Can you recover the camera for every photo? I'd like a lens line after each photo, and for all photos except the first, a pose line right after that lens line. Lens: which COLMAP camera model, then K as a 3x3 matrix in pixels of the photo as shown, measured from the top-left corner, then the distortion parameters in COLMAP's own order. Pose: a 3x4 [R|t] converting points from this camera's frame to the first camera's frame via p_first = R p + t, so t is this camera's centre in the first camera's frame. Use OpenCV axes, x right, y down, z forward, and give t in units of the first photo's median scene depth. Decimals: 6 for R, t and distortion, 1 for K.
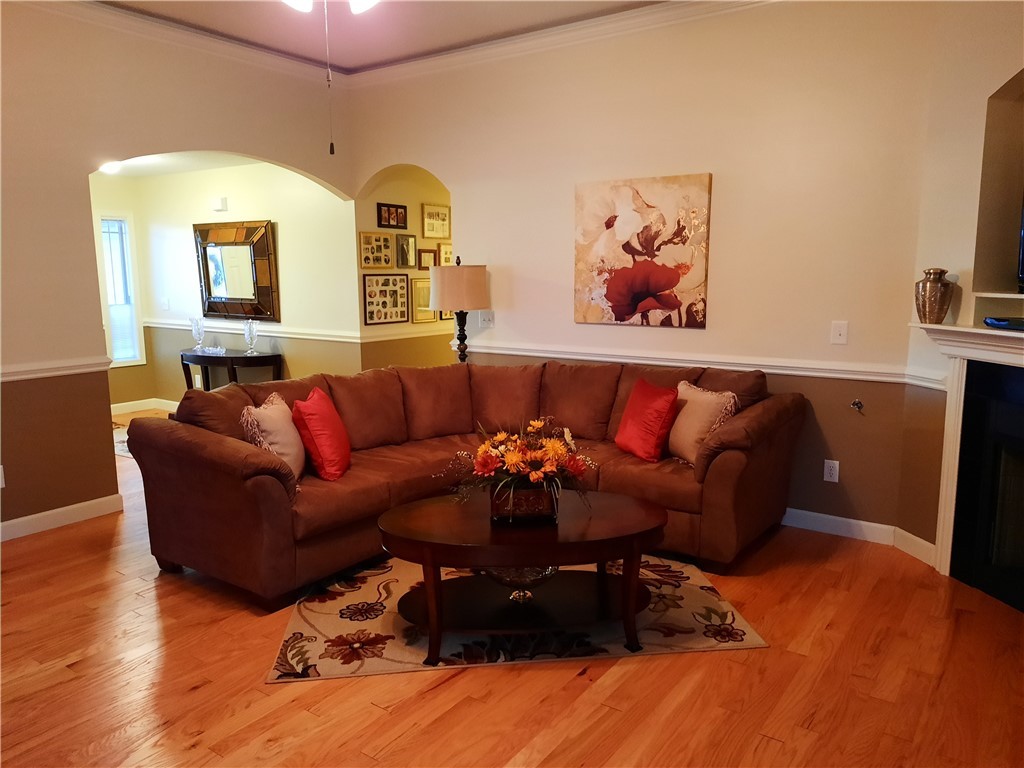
lens RADIAL K [[755.7, 0, 520.0], [0, 755.7, 388.5], [0, 0, 1]] dist [0.064240, -0.025113]
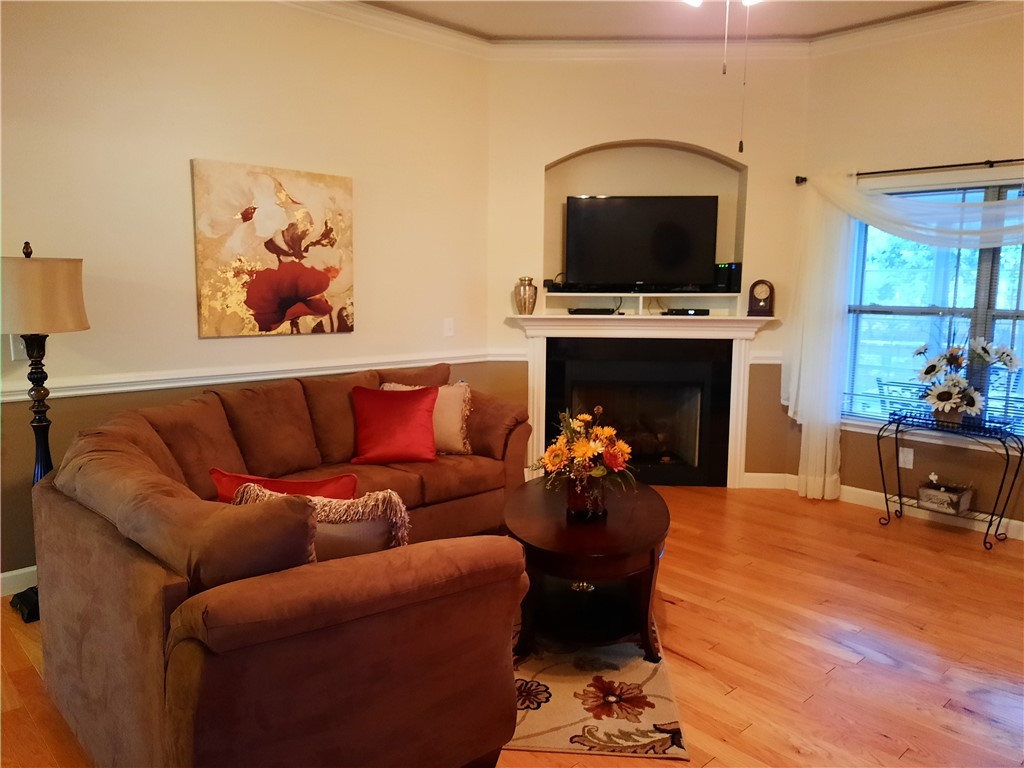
lens RADIAL K [[755.7, 0, 521.0], [0, 755.7, 380.4], [0, 0, 1]] dist [0.064240, -0.025113]
pose [[0.199549, -0.122702, 0.972175, -0.678449], [0.140677, 0.985439, 0.095501, -0.079226], [-0.969737, 0.117706, 0.213905, 0.566990]]
